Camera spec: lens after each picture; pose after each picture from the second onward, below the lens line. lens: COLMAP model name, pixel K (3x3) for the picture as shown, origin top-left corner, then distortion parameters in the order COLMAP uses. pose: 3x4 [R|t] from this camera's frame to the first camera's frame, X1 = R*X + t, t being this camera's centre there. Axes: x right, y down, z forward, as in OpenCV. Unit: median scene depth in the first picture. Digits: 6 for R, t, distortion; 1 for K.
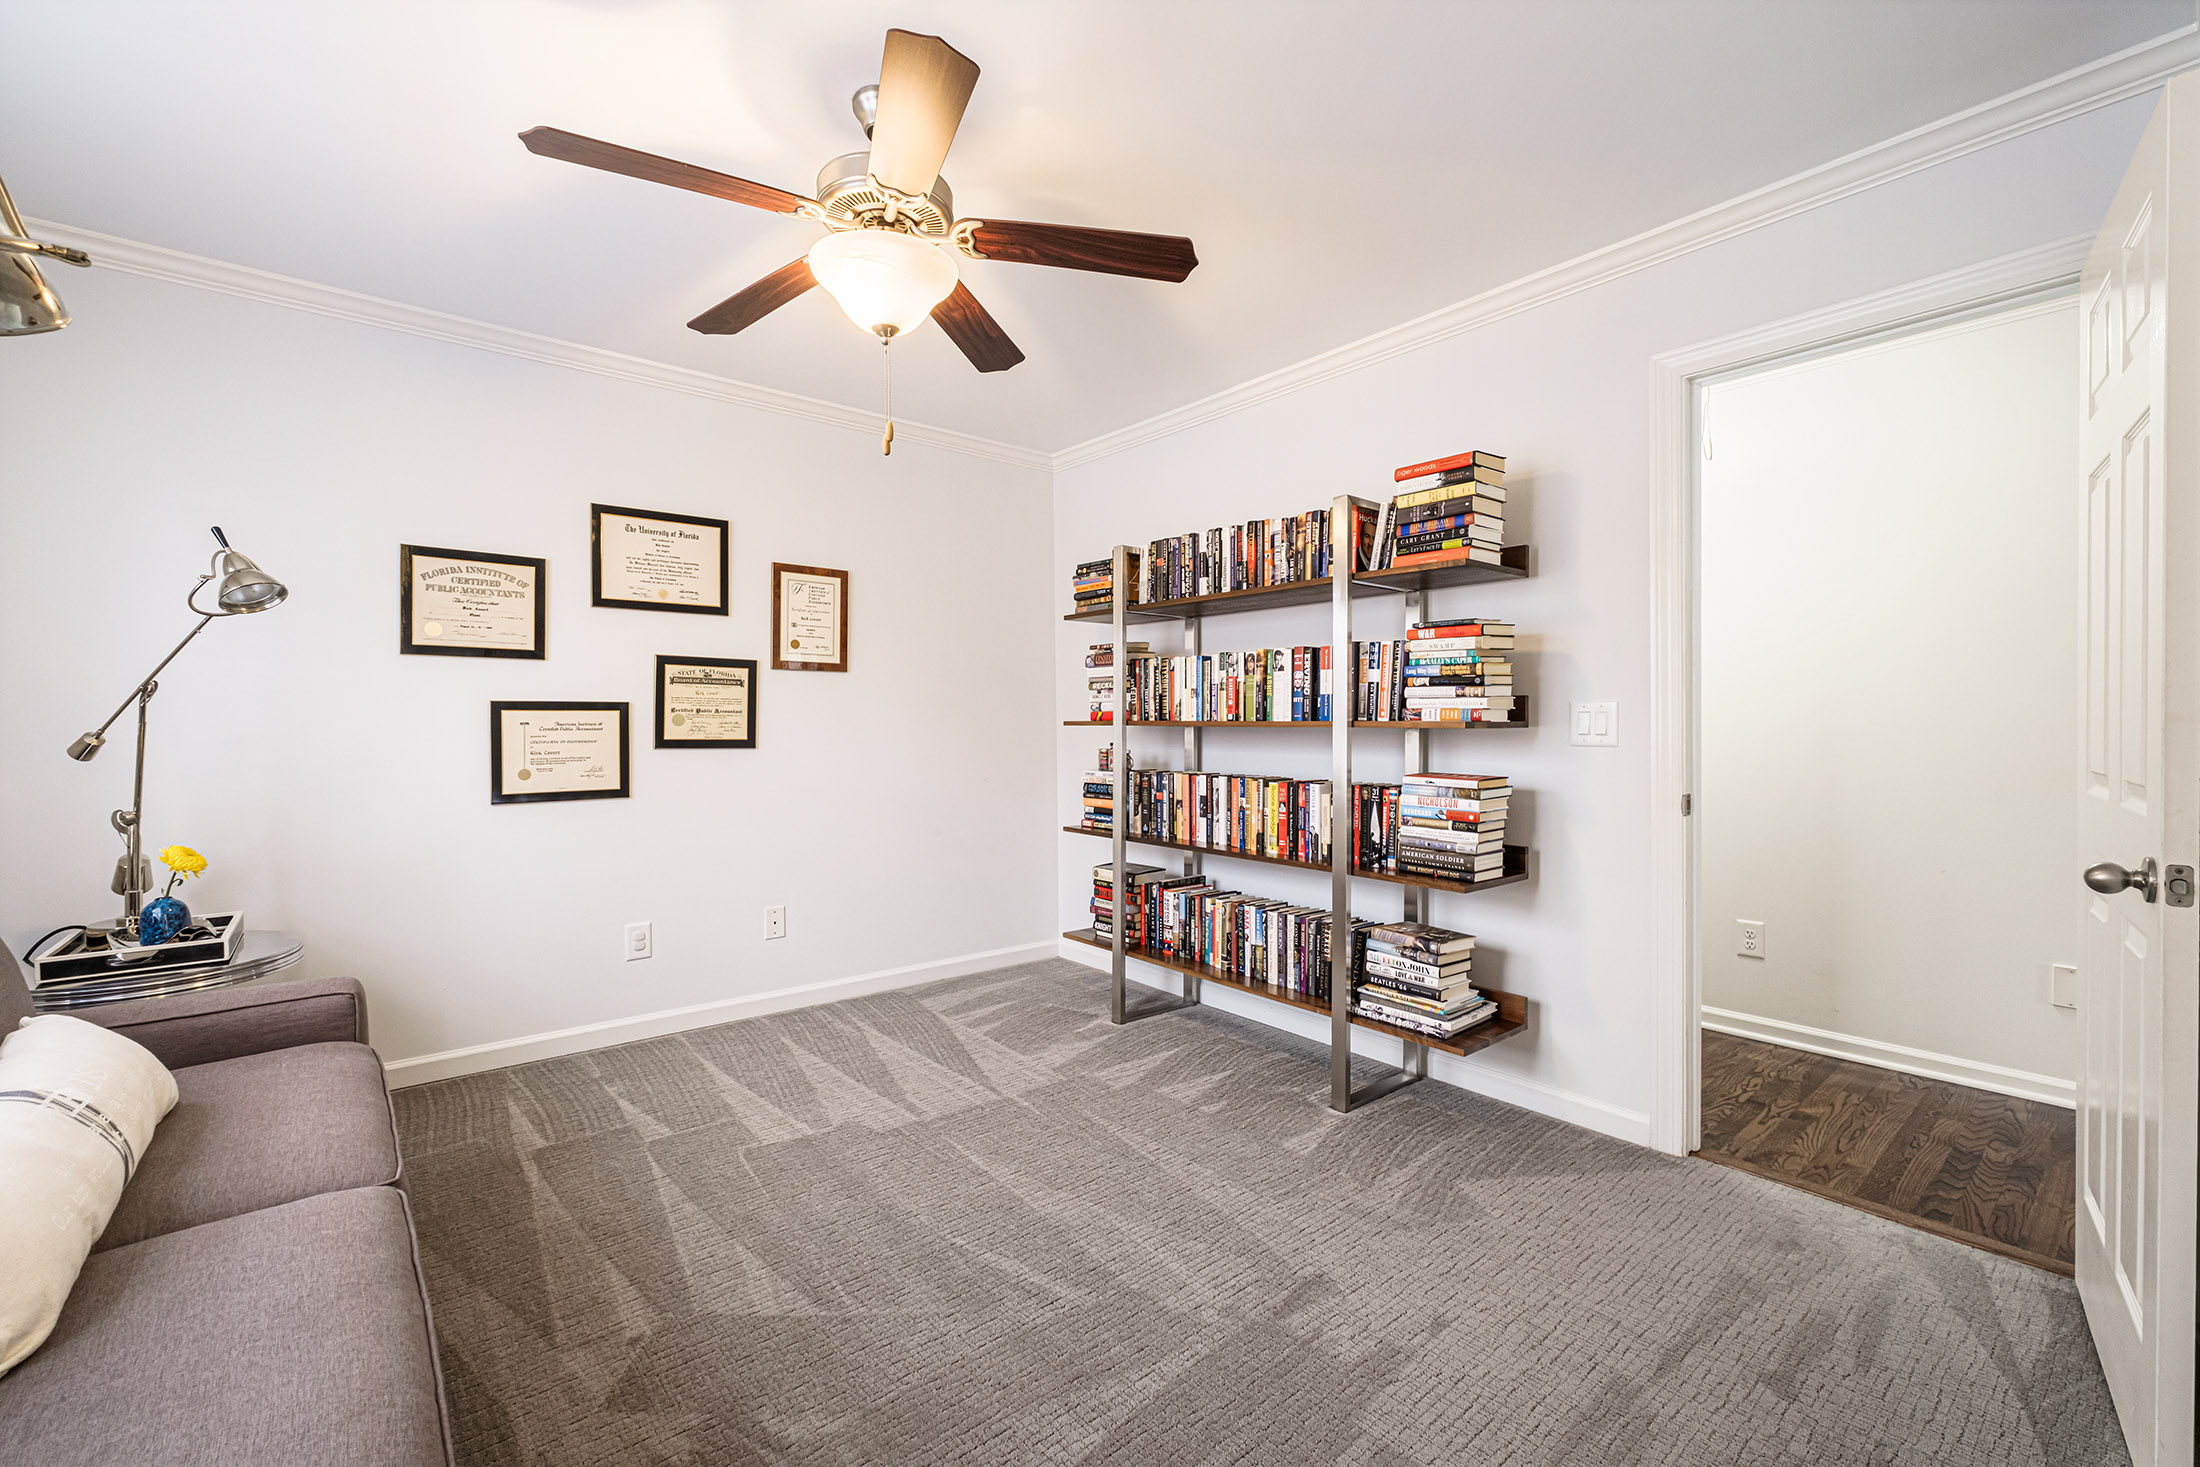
lens RADIAL K [[928.6, 0, 1099.8], [0, 928.6, 729.3], [0, 0, 1]] dist [-0.003282, 0.000053]
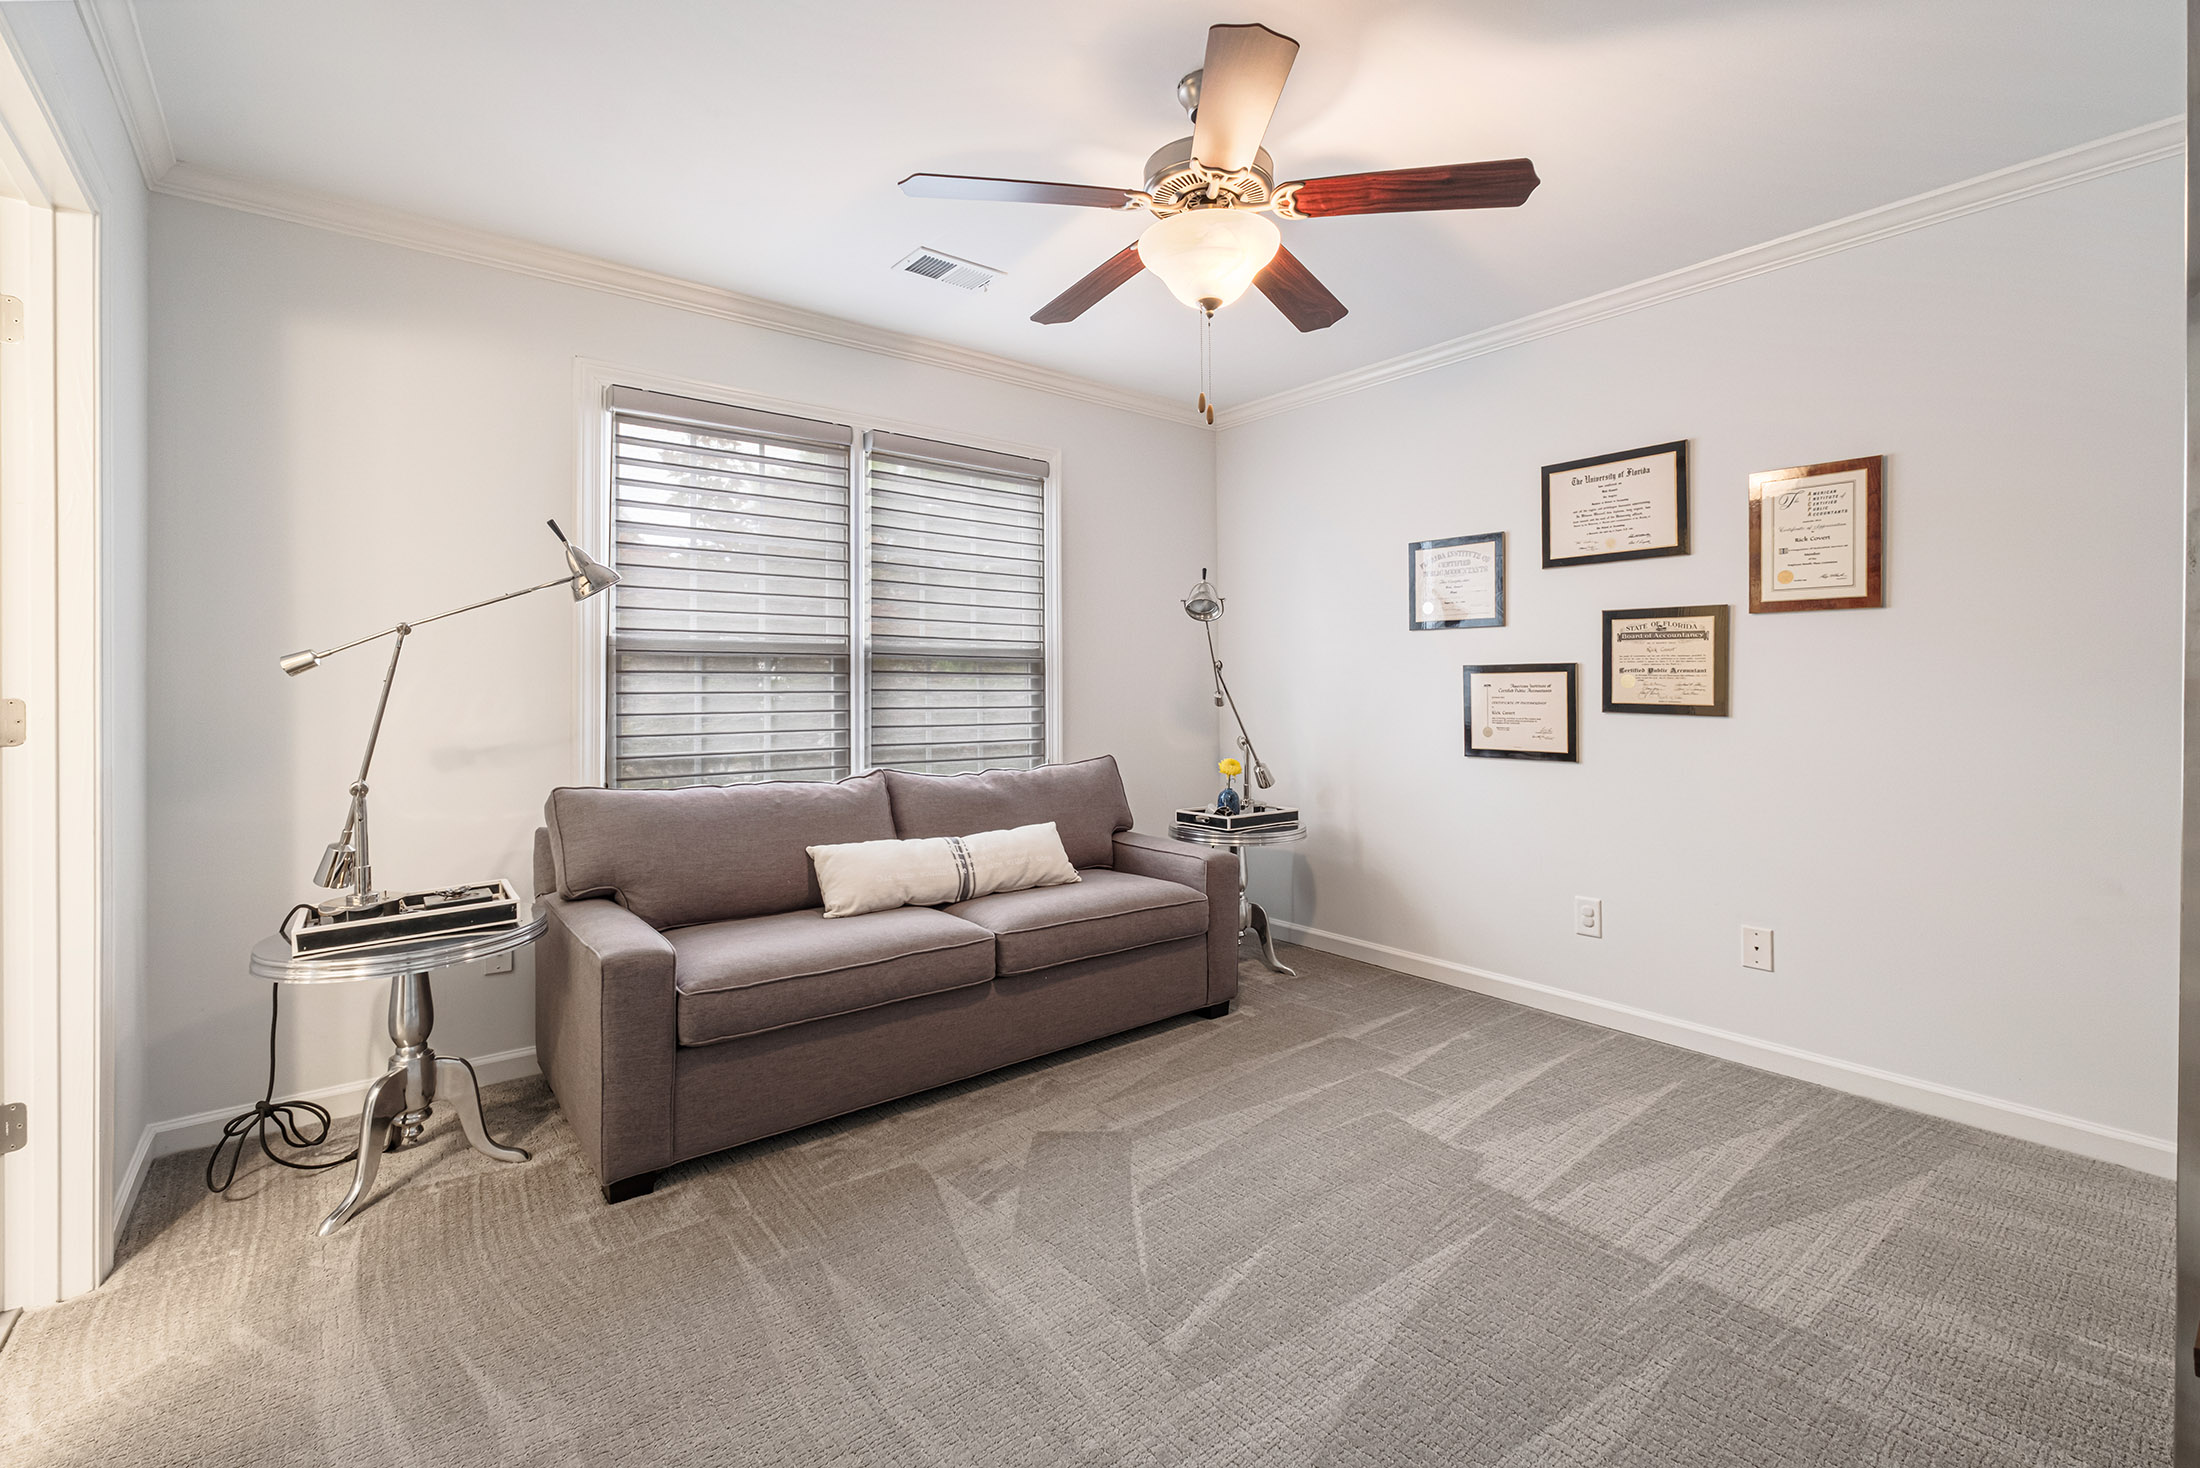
lens RADIAL K [[928.6, 0, 1071.1], [0, 928.6, 681.6], [0, 0, 1]] dist [-0.003282, 0.000053]
pose [[-0.023627, -0.003975, -0.999713, 0.462243], [-0.005310, 0.999978, -0.003850, -0.003654], [0.999707, 0.005218, -0.023648, 0.503131]]
